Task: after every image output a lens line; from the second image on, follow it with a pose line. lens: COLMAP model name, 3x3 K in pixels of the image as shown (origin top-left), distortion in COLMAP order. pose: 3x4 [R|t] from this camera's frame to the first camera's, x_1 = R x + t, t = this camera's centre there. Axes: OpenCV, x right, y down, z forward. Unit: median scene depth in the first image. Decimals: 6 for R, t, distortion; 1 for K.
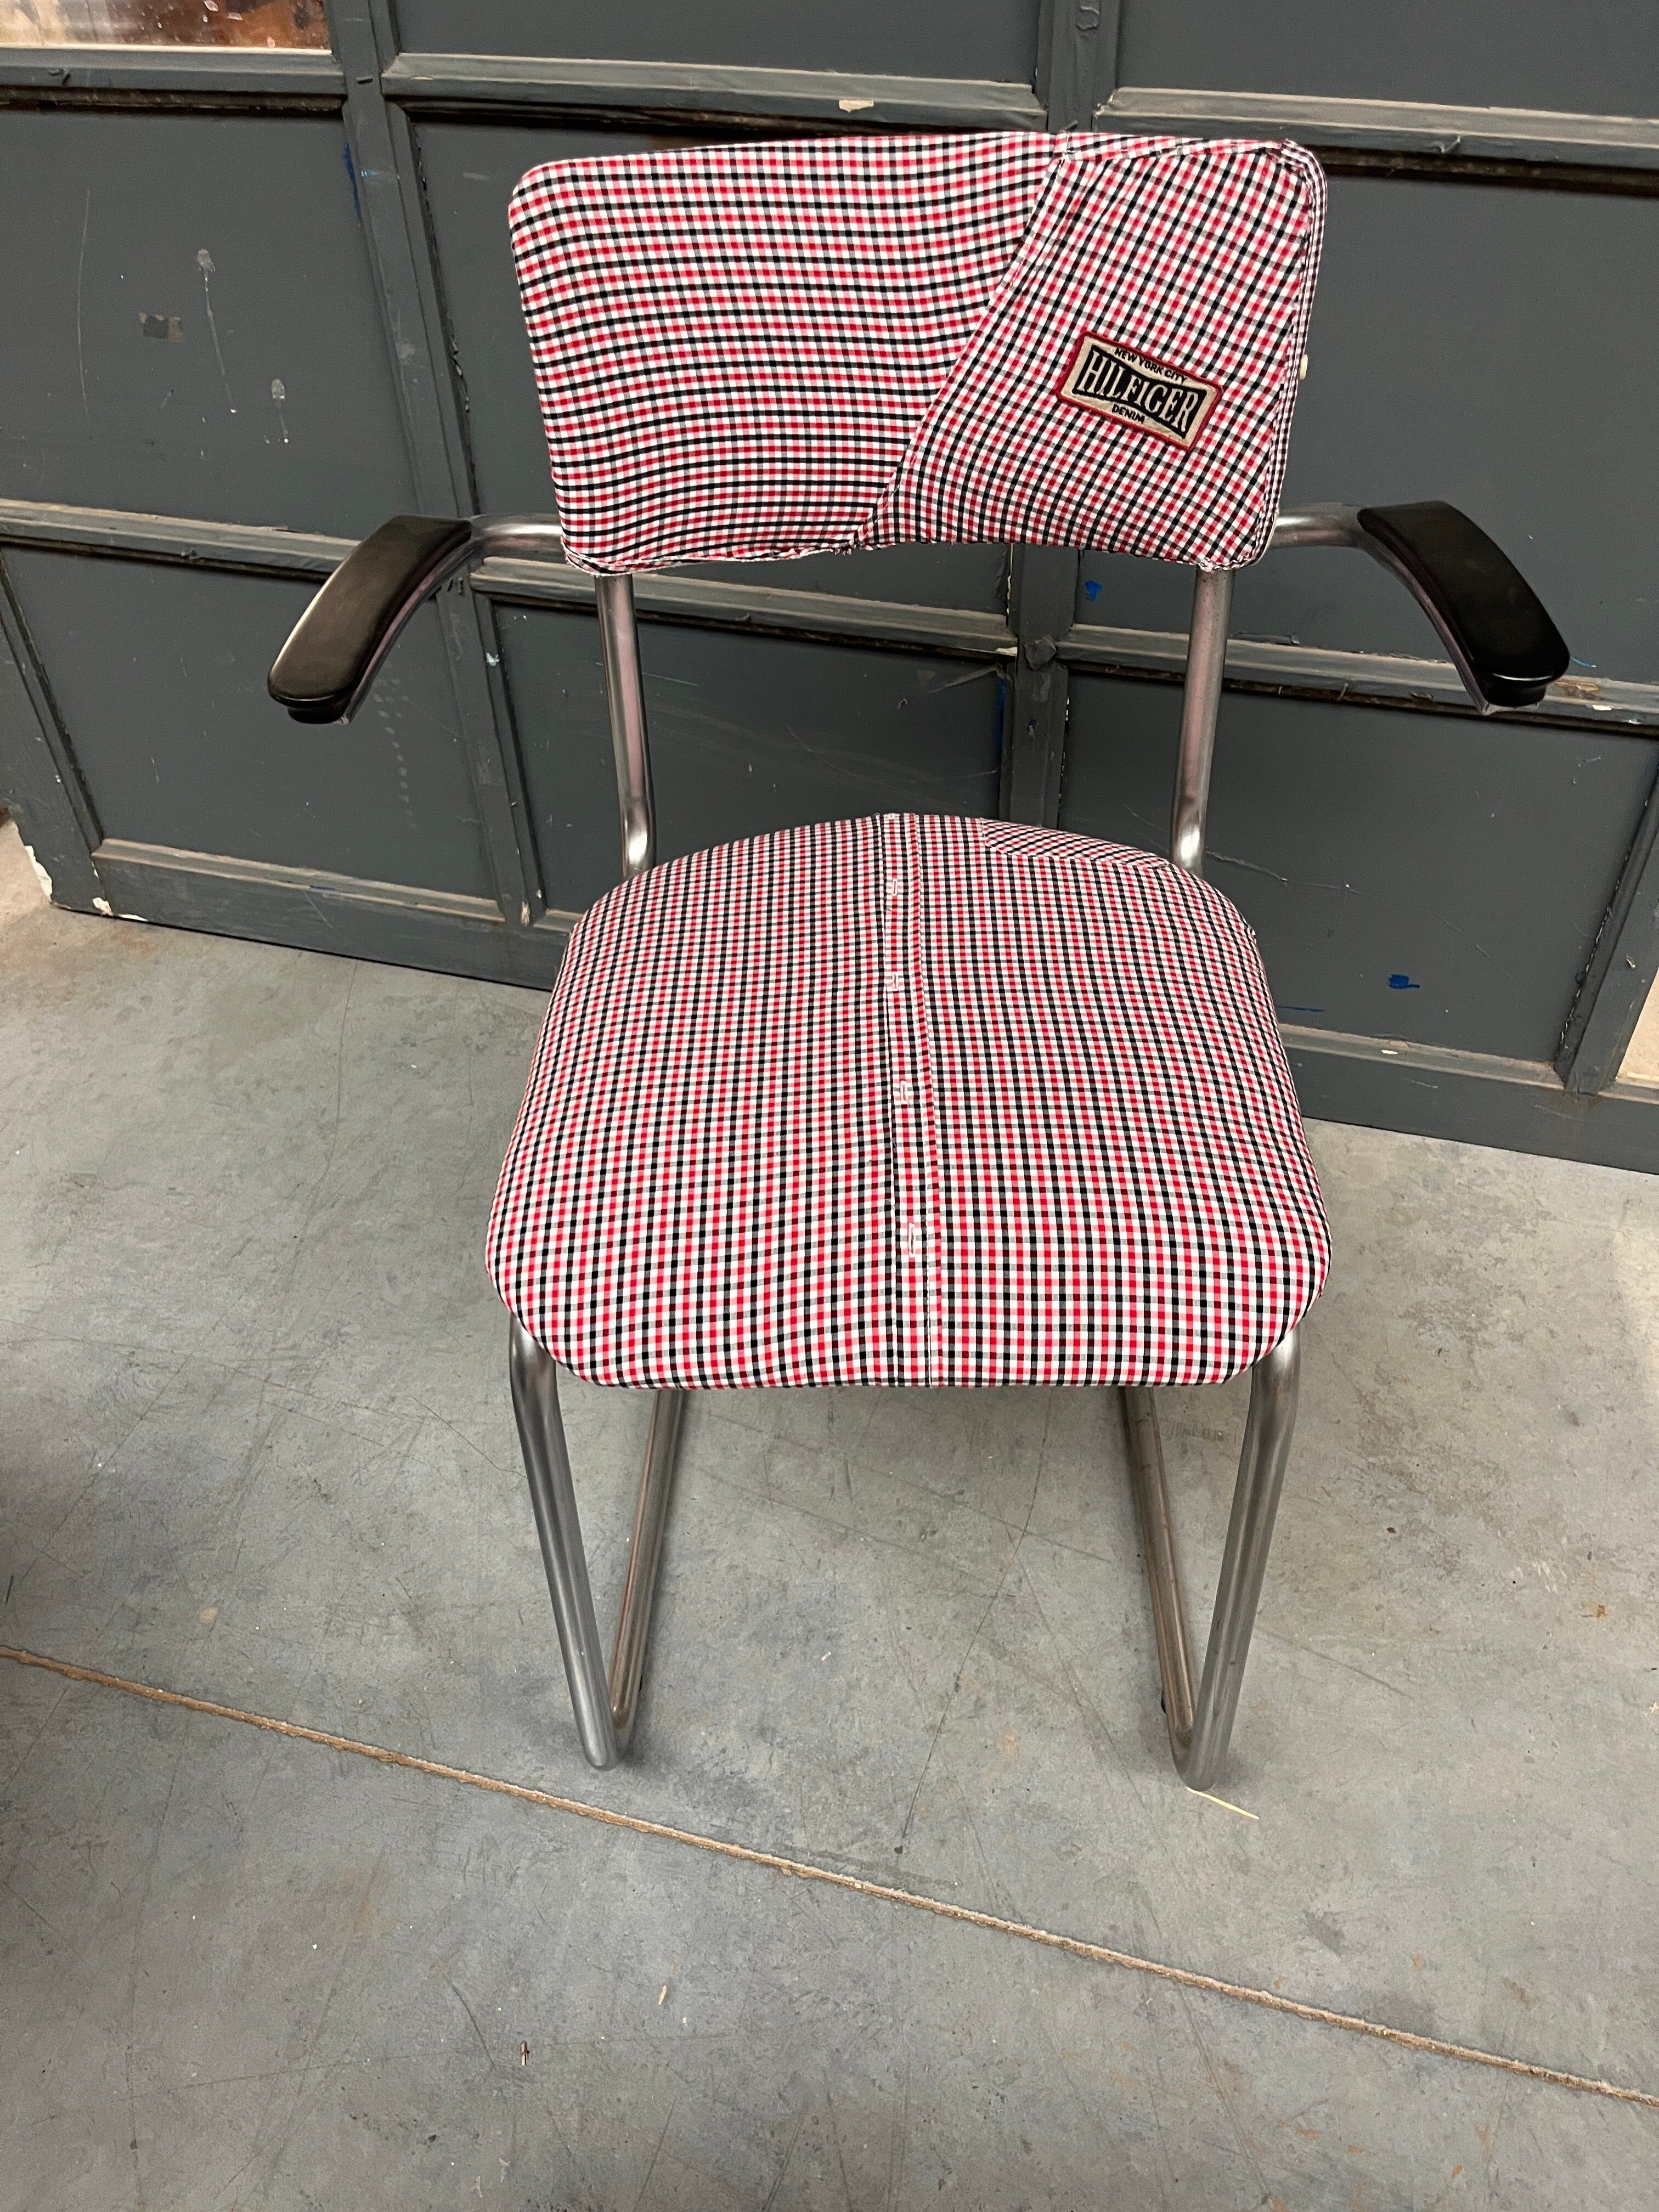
lens RADIAL K [[1689.1, 0, 832.2], [0, 1689.1, 1138.3], [0, 0, 1]] dist [0.046812, -0.069885]
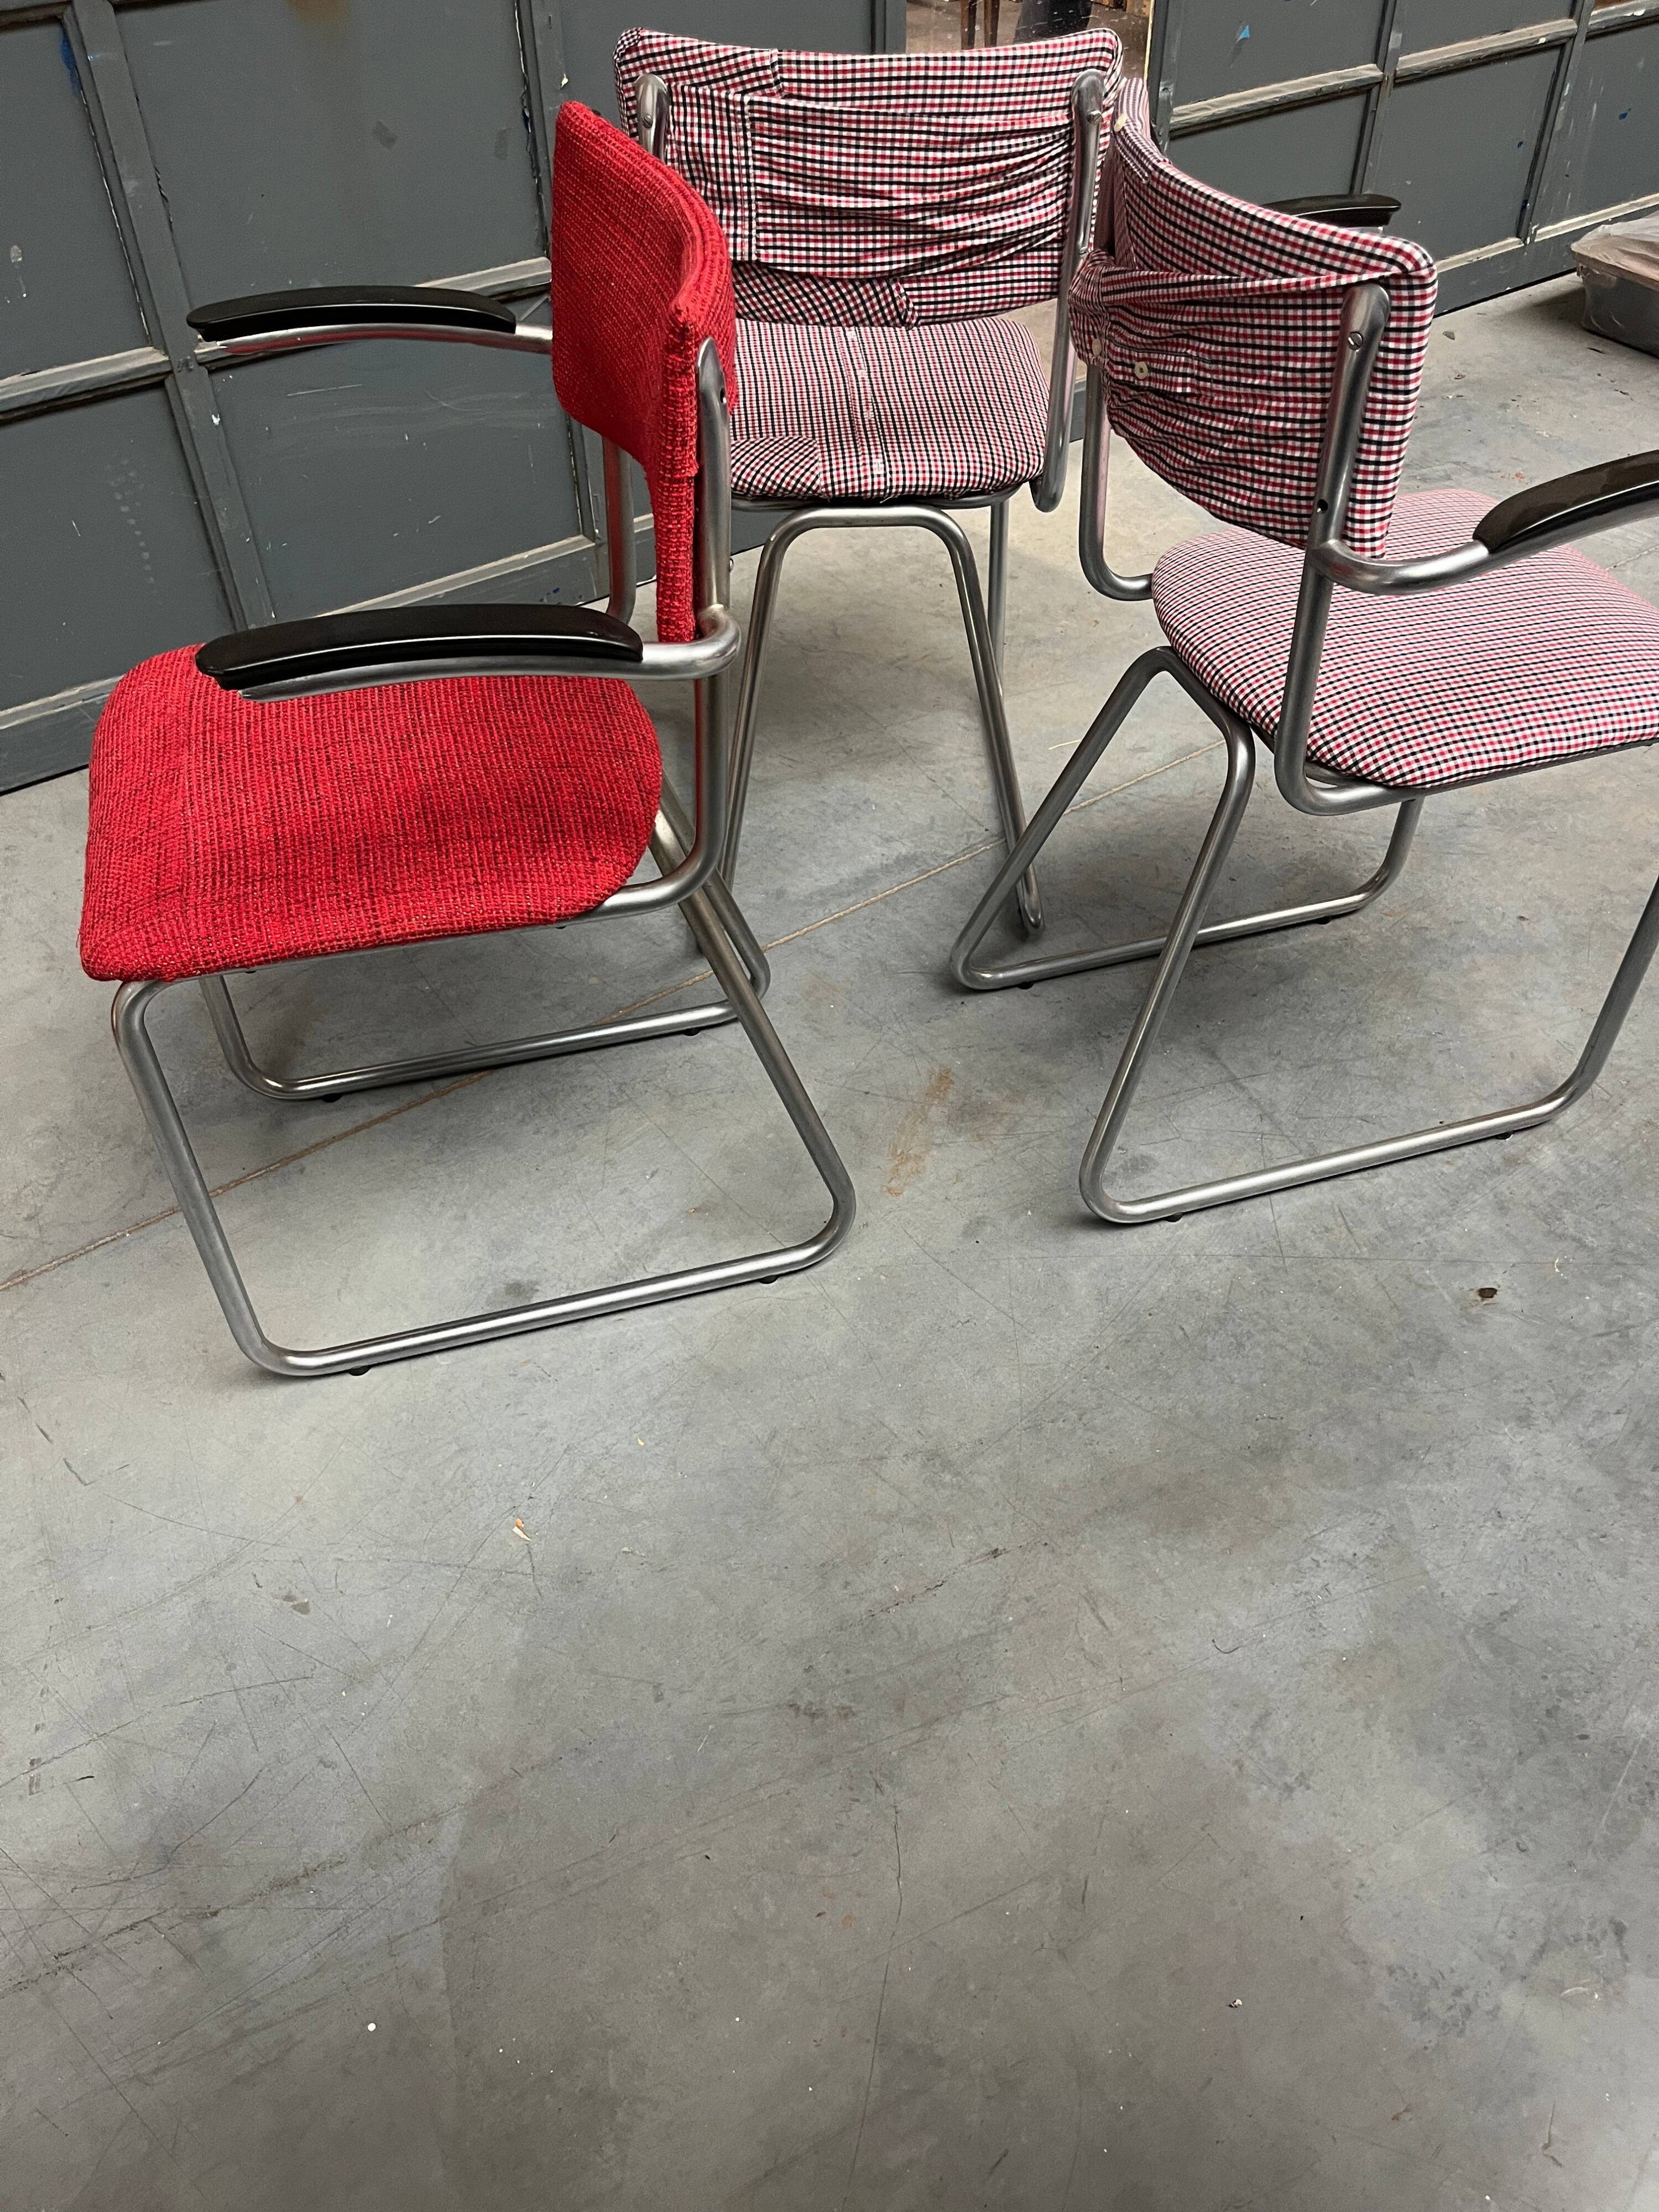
lens RADIAL K [[1689.1, 0, 849.3], [0, 1689.1, 1122.9], [0, 0, 1]] dist [0.046812, -0.069885]
pose [[0.625089, -0.540291, 0.563338, -1.054925], [0.528873, 0.823965, 0.203409, 0.183555], [-0.574071, 0.170785, 0.800796, -0.293306]]
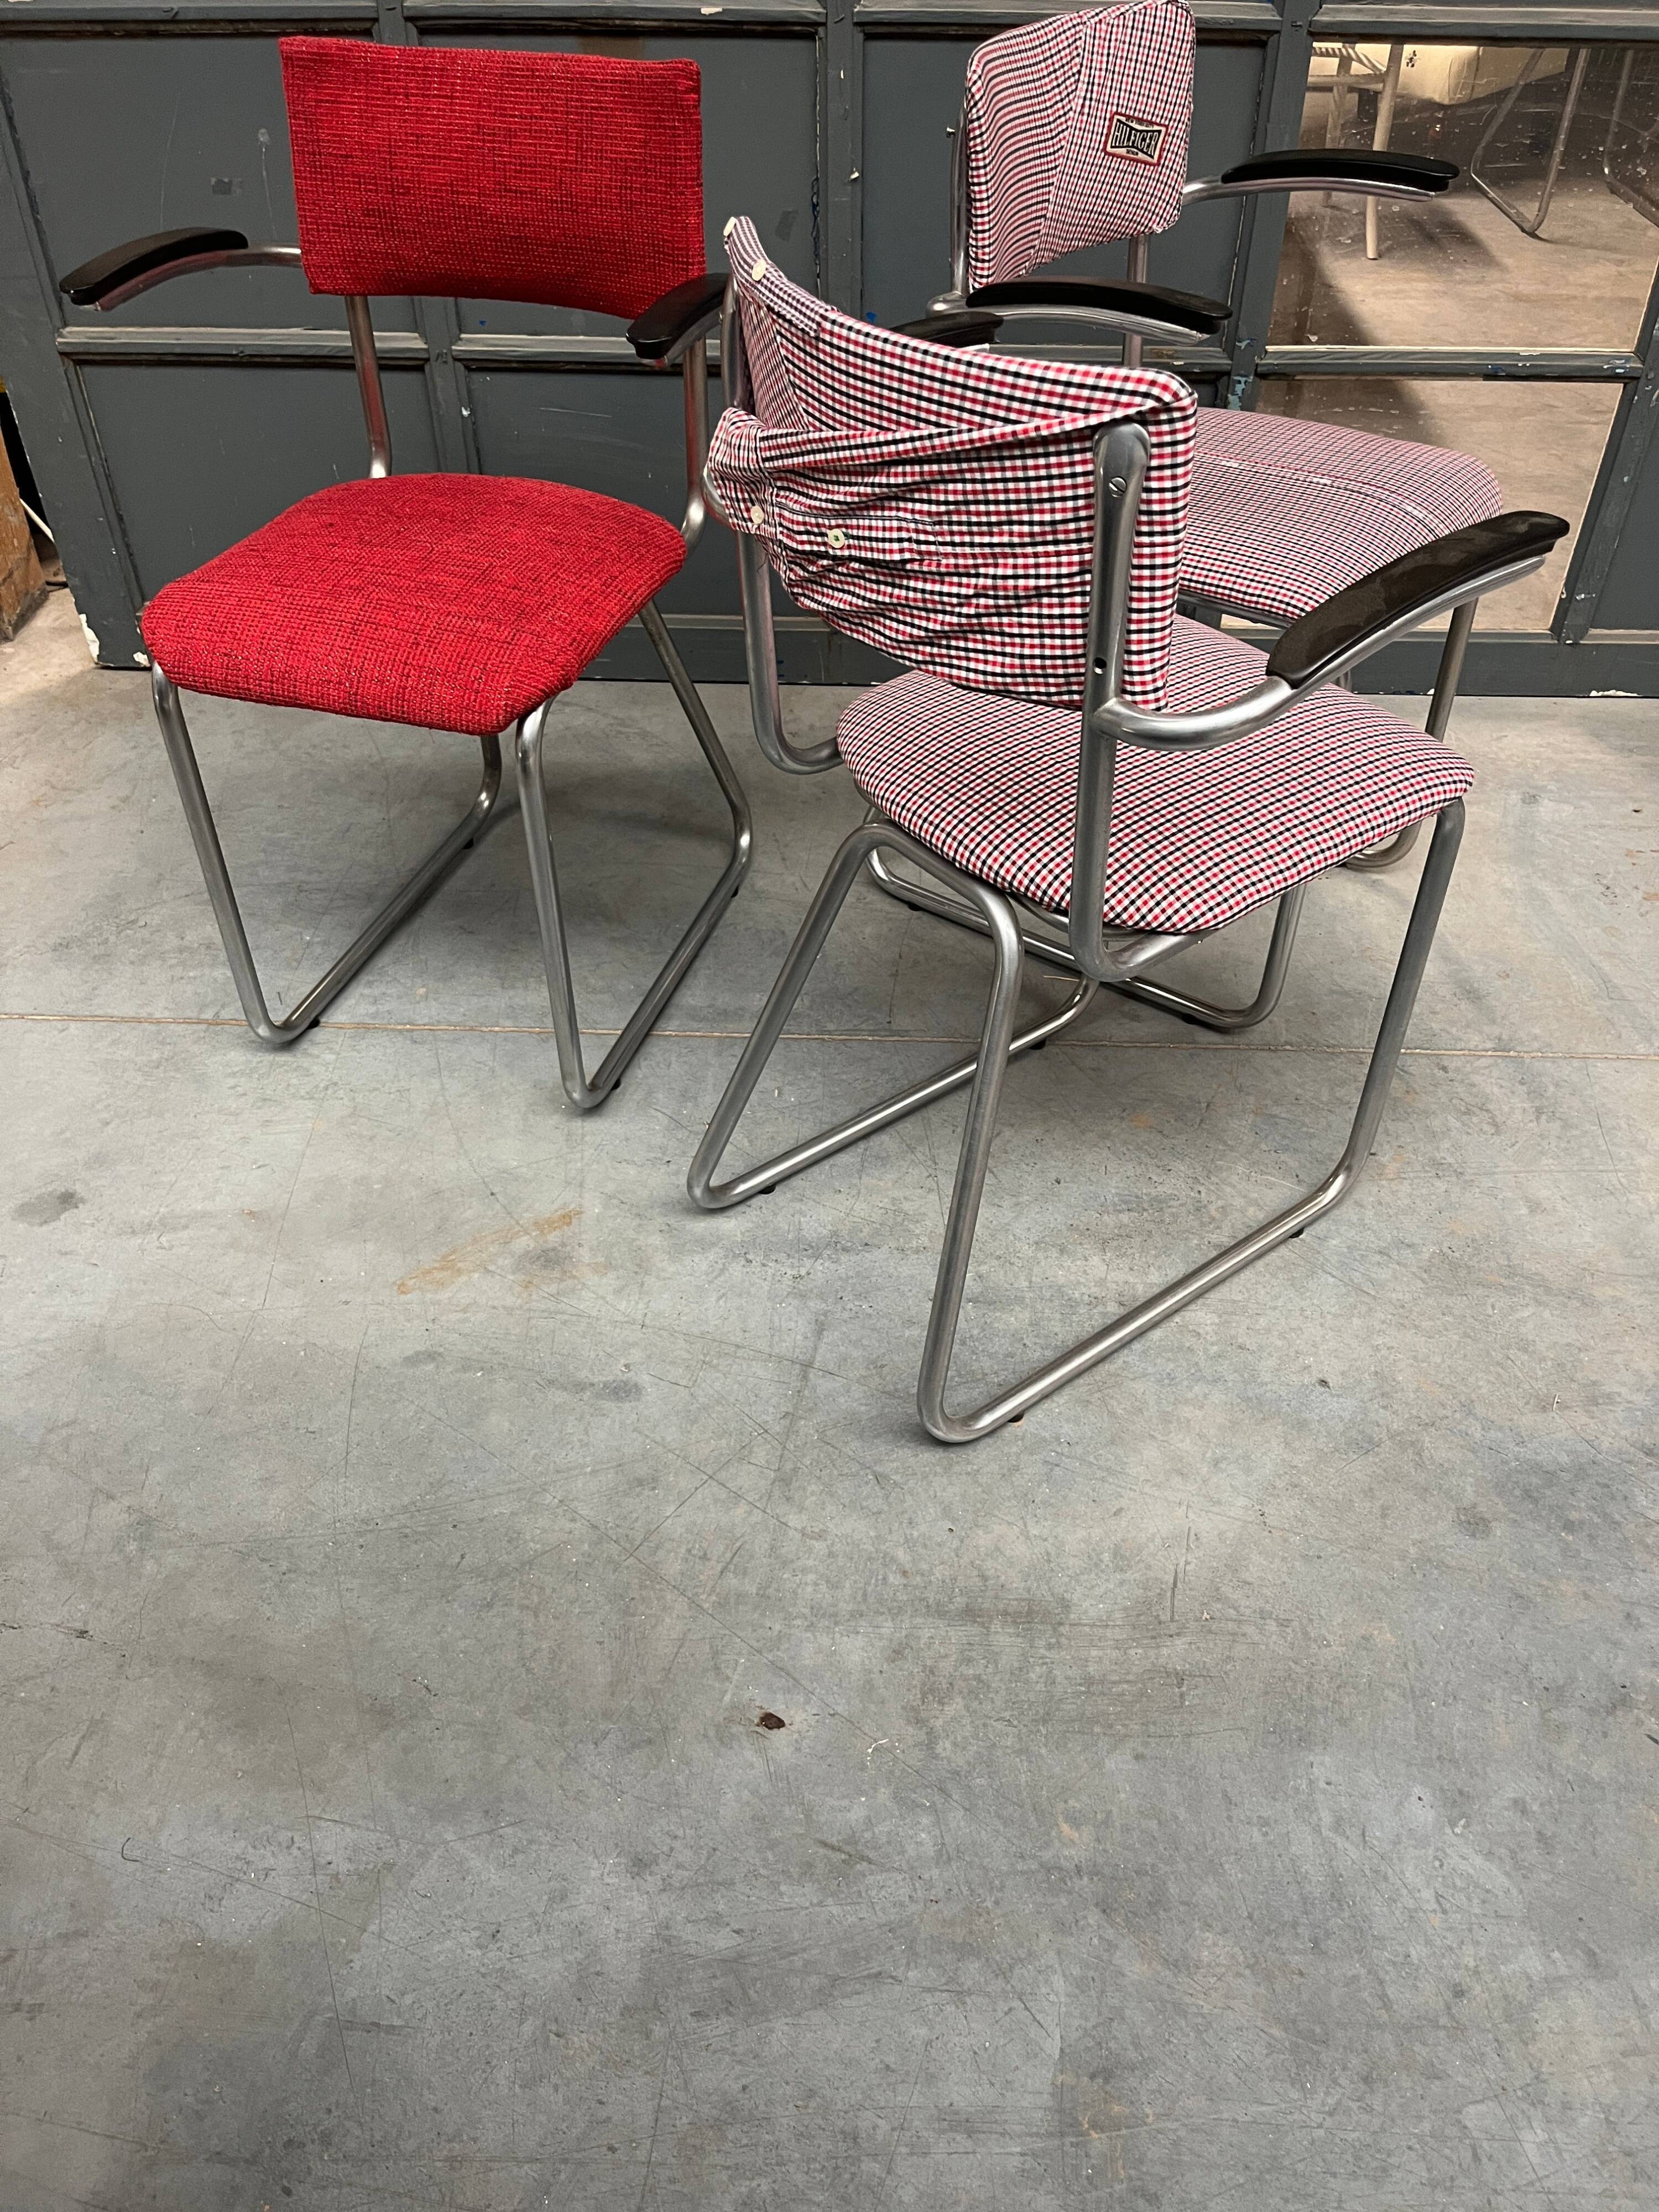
lens RADIAL K [[1689.1, 0, 830.4], [0, 1689.1, 1135.3], [0, 0, 1]] dist [0.046812, -0.069885]
pose [[0.972214, -0.141091, 0.186798, -0.287328], [0.145006, 0.989403, -0.007394, 0.438006], [-0.183776, 0.034275, 0.982370, -0.532577]]
